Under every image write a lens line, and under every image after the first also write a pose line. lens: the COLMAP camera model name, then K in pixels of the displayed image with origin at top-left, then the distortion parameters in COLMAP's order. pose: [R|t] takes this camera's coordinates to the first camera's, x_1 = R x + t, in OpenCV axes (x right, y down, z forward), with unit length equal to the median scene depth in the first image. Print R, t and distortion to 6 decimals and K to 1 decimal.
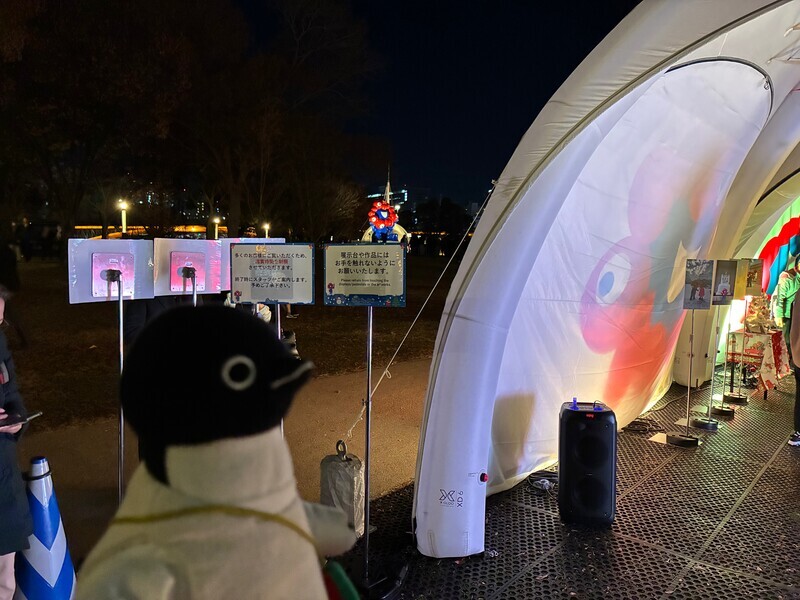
lens RADIAL K [[594.6, 0, 392.4], [0, 594.6, 296.8], [0, 0, 1]] dist [0.004400, -0.025273]
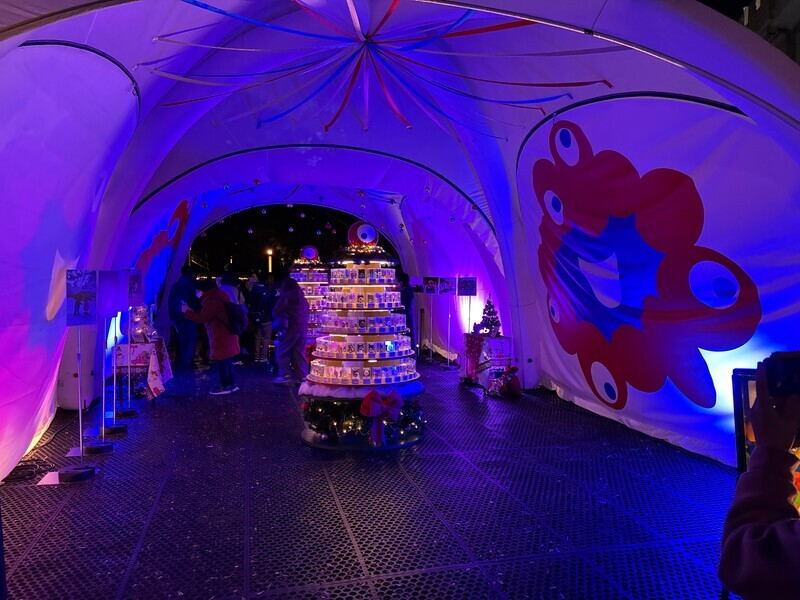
lens RADIAL K [[594.6, 0, 396.3], [0, 594.6, 295.5], [0, 0, 1]] dist [0.004400, -0.025273]
pose [[0.556399, -0.055872, 0.829034, 0.031770], [0.076339, 0.996954, 0.015955, -0.001773], [-0.827401, 0.054410, 0.558970, 0.092166]]
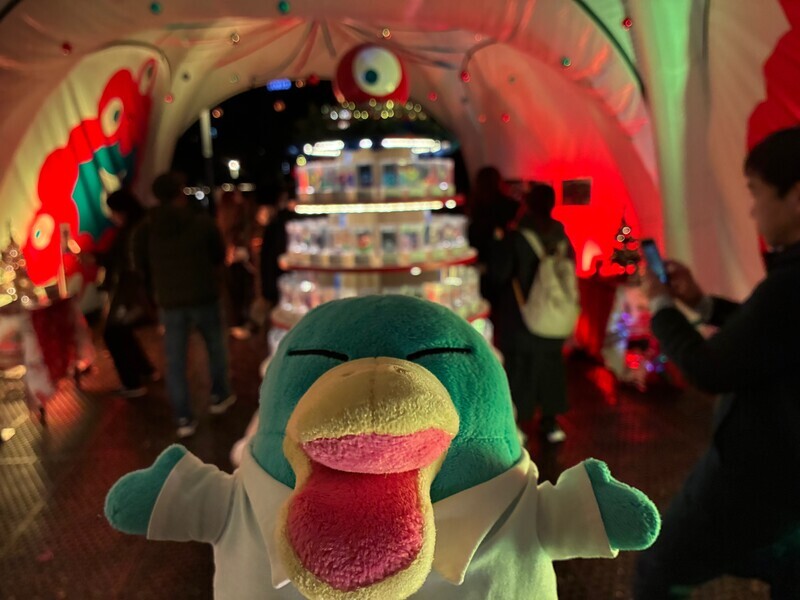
lens RADIAL K [[594.6, 0, 400.2], [0, 594.6, 303.1], [0, 0, 1]] dist [0.004400, -0.025273]
pose [[0.648747, -0.187212, 0.737618, 0.489624], [0.095213, 0.981620, 0.165400, -0.006821], [-0.755025, -0.037072, 0.654647, 0.388525]]
